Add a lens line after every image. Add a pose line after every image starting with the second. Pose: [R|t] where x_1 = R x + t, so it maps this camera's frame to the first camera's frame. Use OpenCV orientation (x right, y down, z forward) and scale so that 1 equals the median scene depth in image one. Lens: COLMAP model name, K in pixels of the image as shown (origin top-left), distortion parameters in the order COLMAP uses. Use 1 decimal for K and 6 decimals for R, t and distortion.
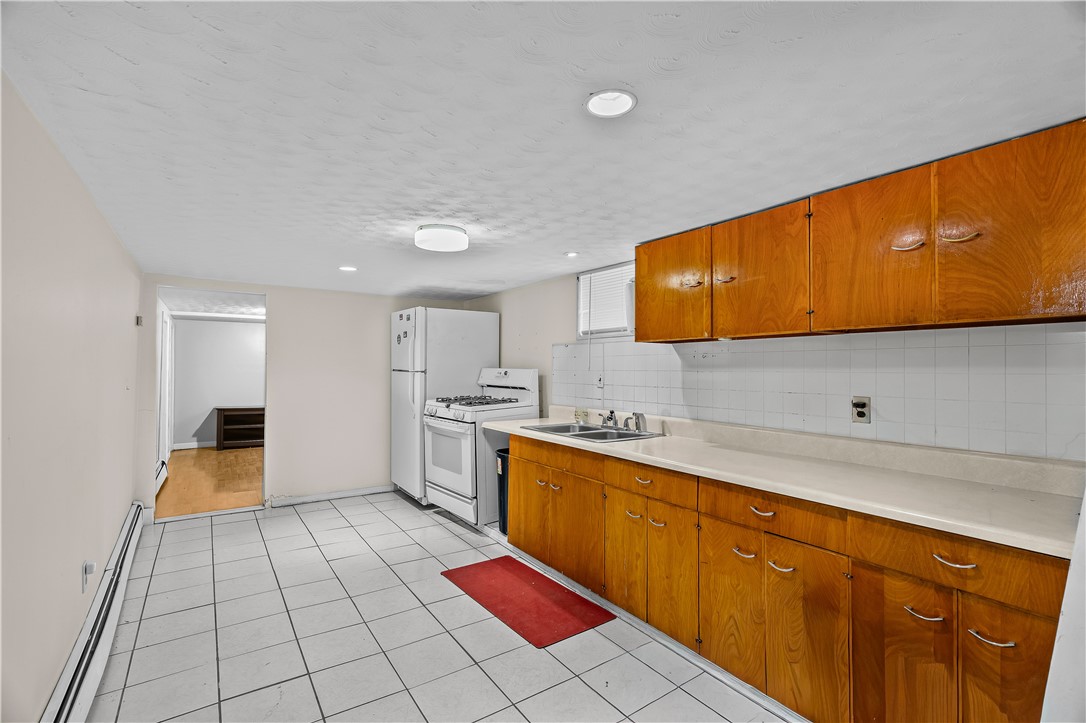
lens RADIAL K [[489.8, 0, 541.5], [0, 489.8, 362.7], [0, 0, 1]] dist [0.022460, 0.000547]
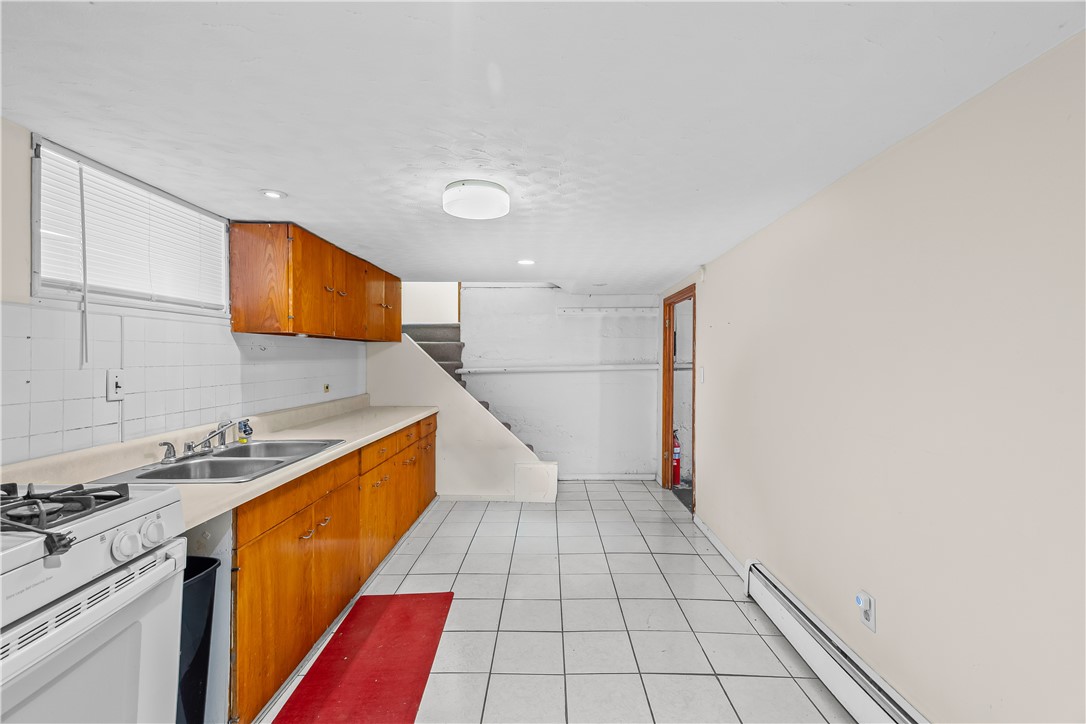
lens RADIAL K [[489.8, 0, 543.2], [0, 489.8, 358.7], [0, 0, 1]] dist [0.022460, 0.000547]
pose [[-0.811236, -0.004817, 0.584699, -0.668222], [-0.006387, 0.999979, -0.000623, 0.004057], [-0.584684, -0.004240, -0.811250, 1.403546]]
